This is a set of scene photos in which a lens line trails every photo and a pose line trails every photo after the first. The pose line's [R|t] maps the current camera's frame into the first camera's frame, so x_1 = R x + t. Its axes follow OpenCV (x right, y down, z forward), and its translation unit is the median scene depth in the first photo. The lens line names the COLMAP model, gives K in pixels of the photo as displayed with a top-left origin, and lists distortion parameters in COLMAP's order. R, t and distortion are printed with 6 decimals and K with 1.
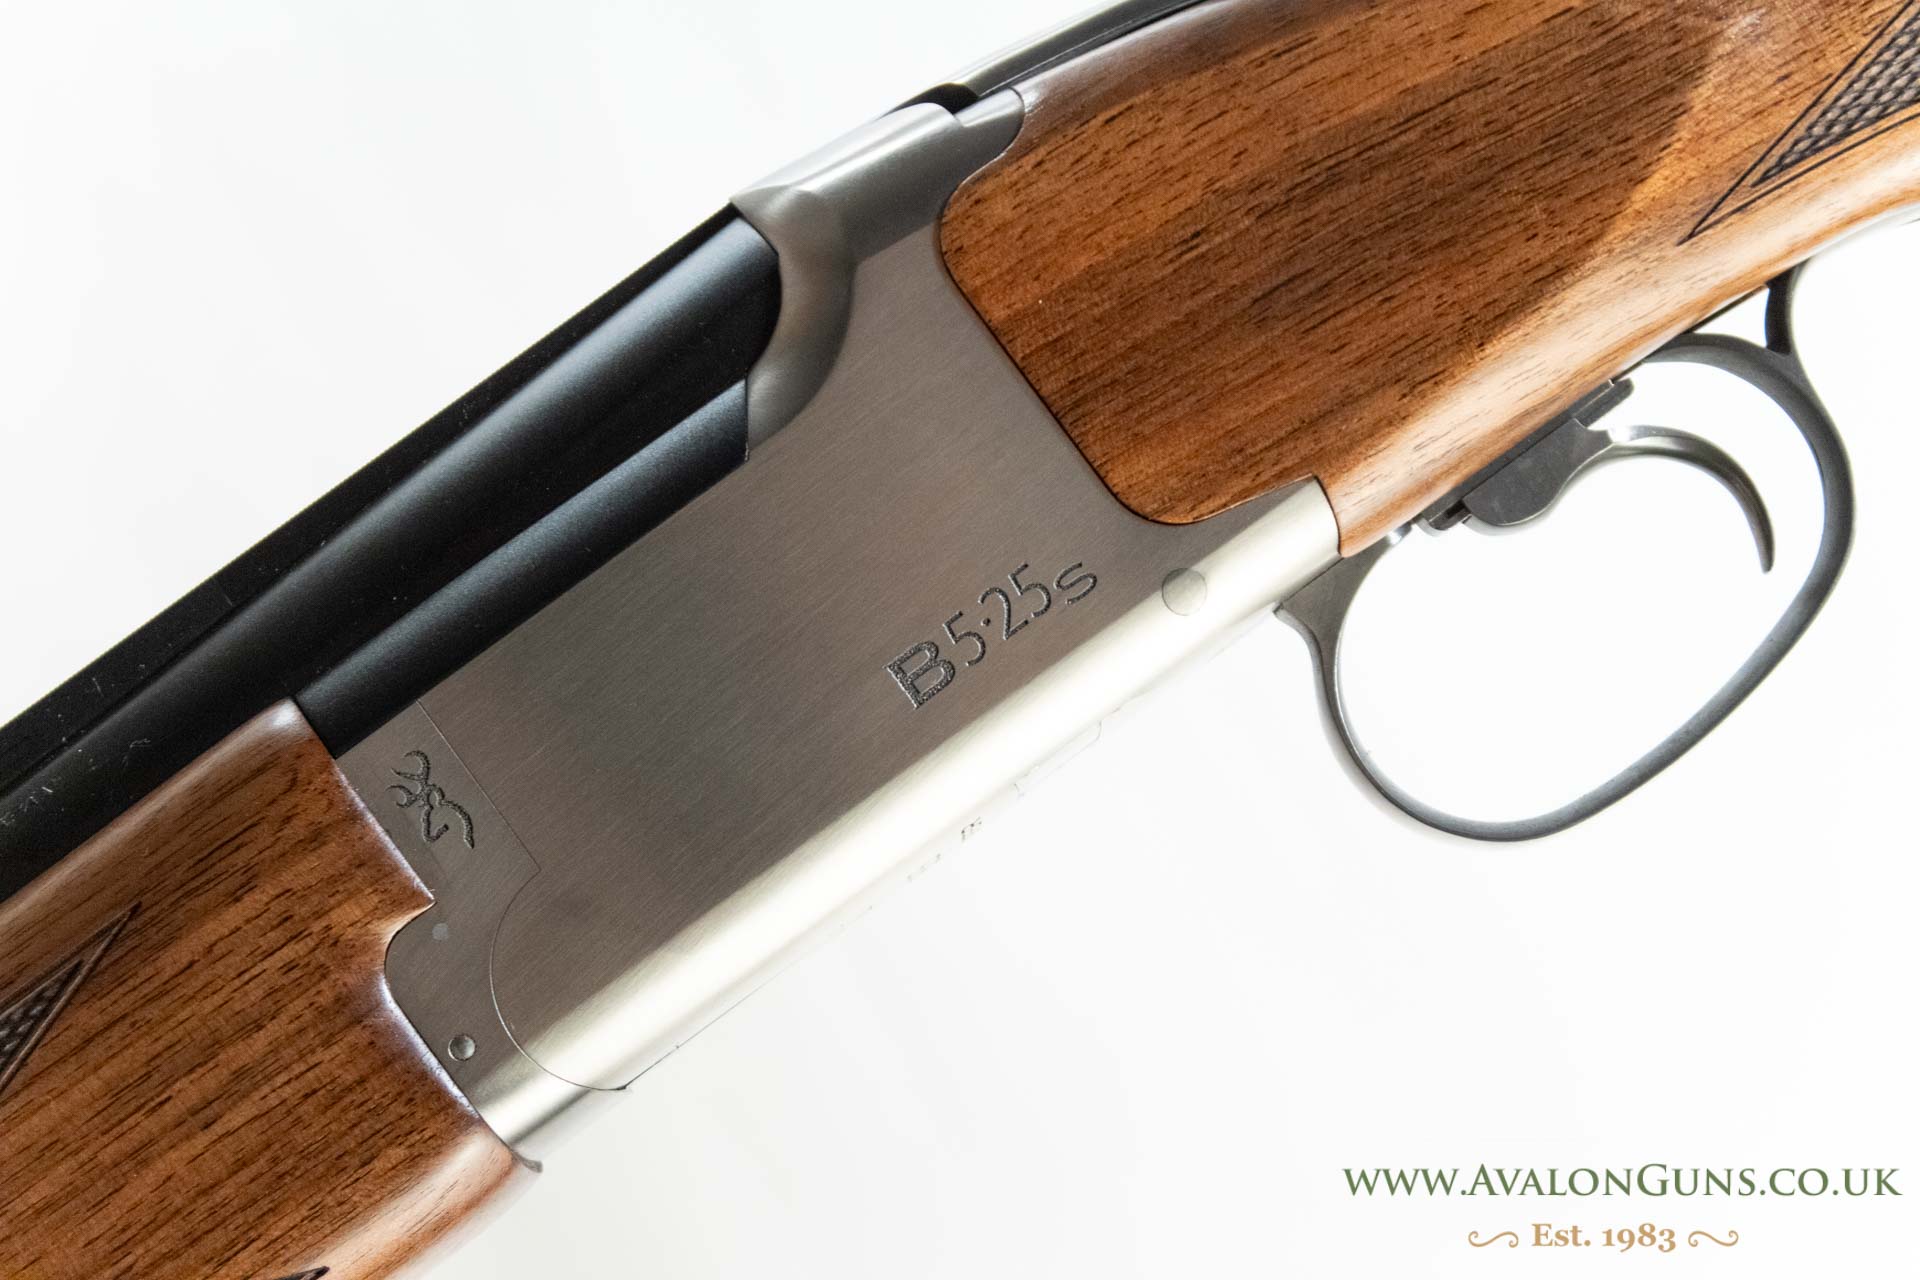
lens RADIAL K [[4805.2, 0, 957.8], [0, 4805.2, 642.4], [0, 0, 1]] dist [0.146121, 0.000000]
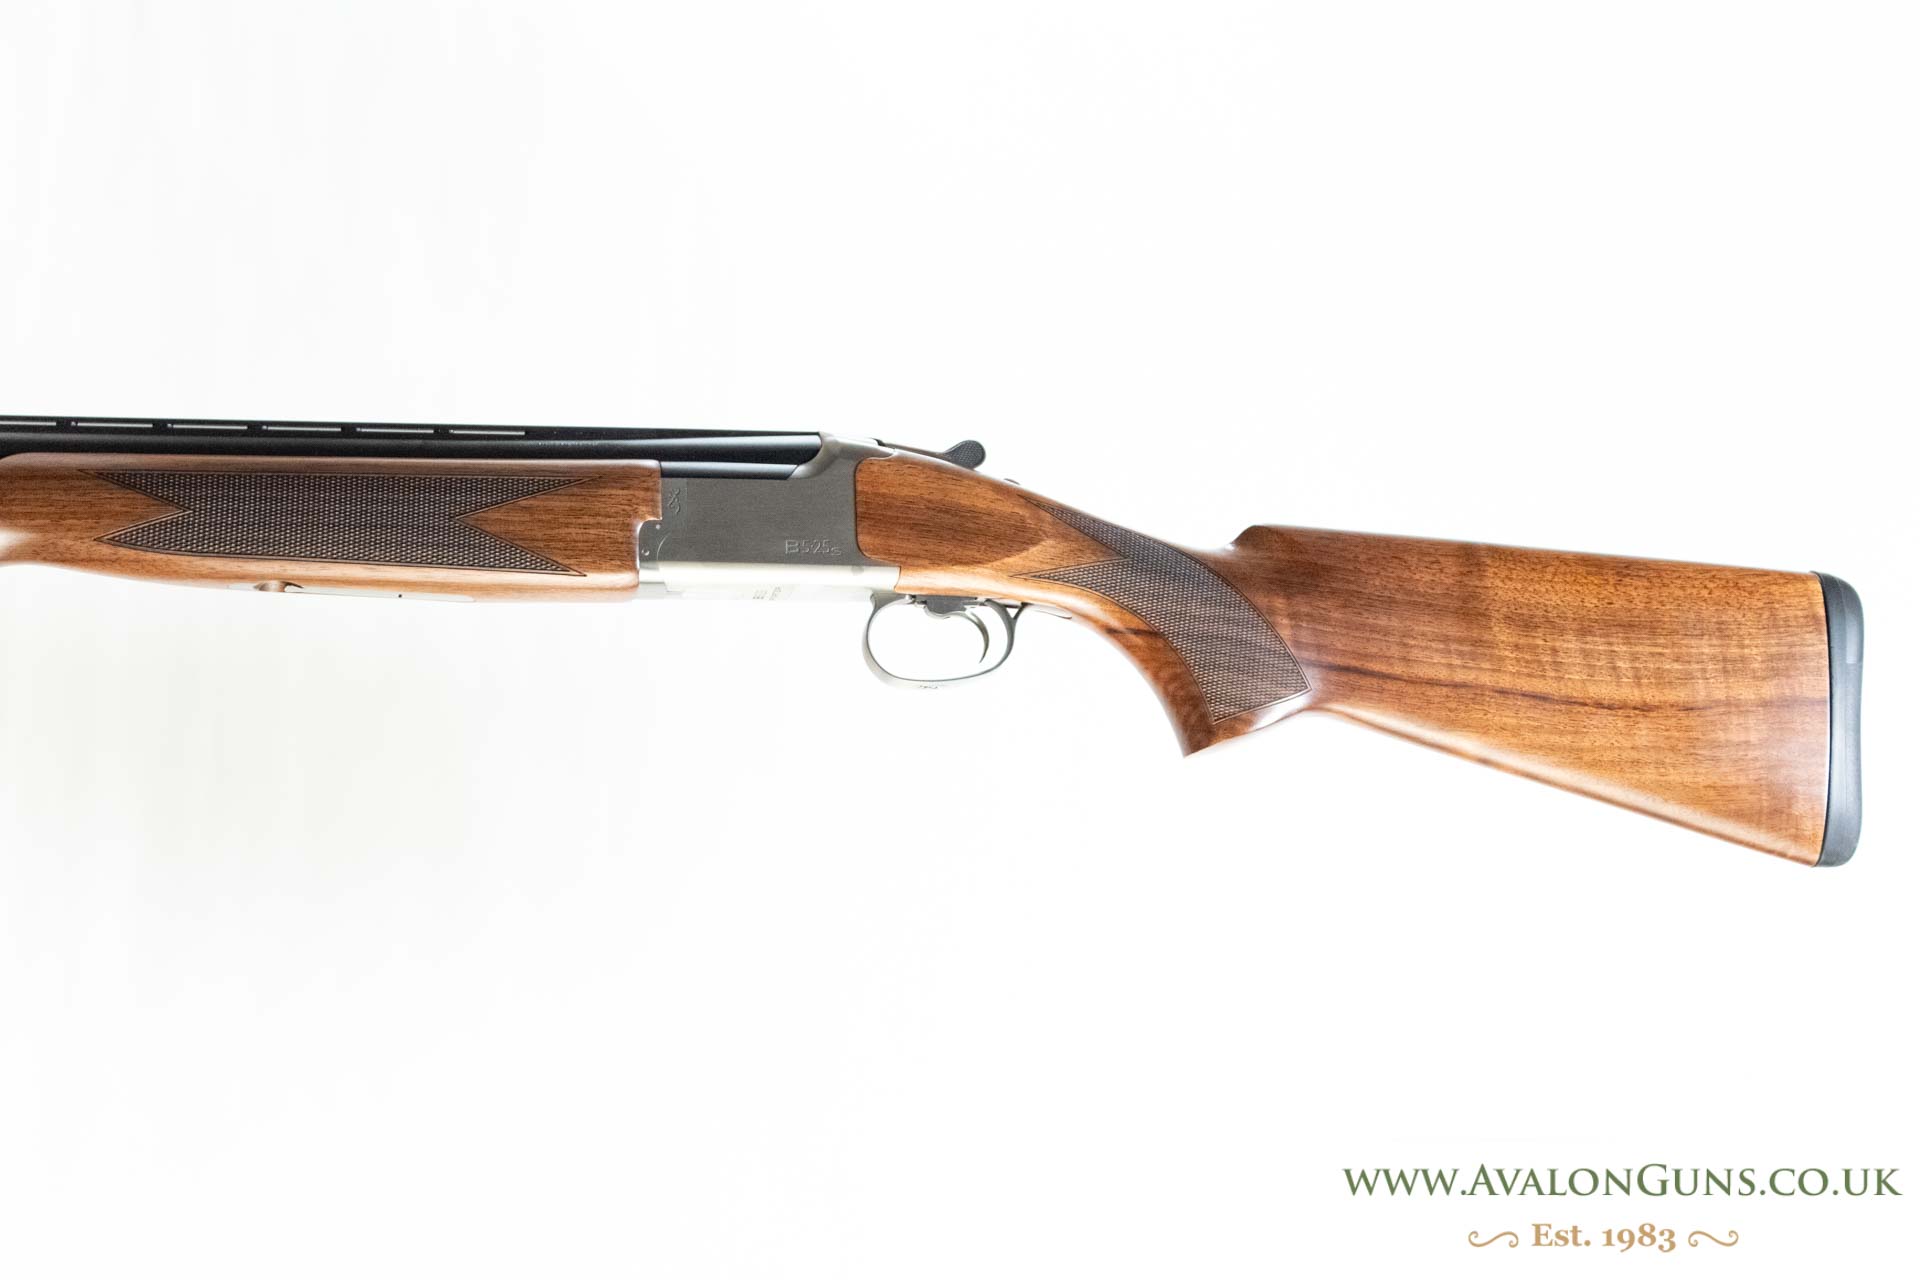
lens RADIAL K [[3655.6, 0, 961.4], [0, 3655.6, 640.0], [0, 0, 1]] dist [0.050696, 0.000000]
pose [[0.812149, 0.583431, -0.004775, 0.165200], [-0.574137, 0.797702, -0.184495, 0.543905], [-0.103831, 0.152579, 0.982822, -1.976287]]
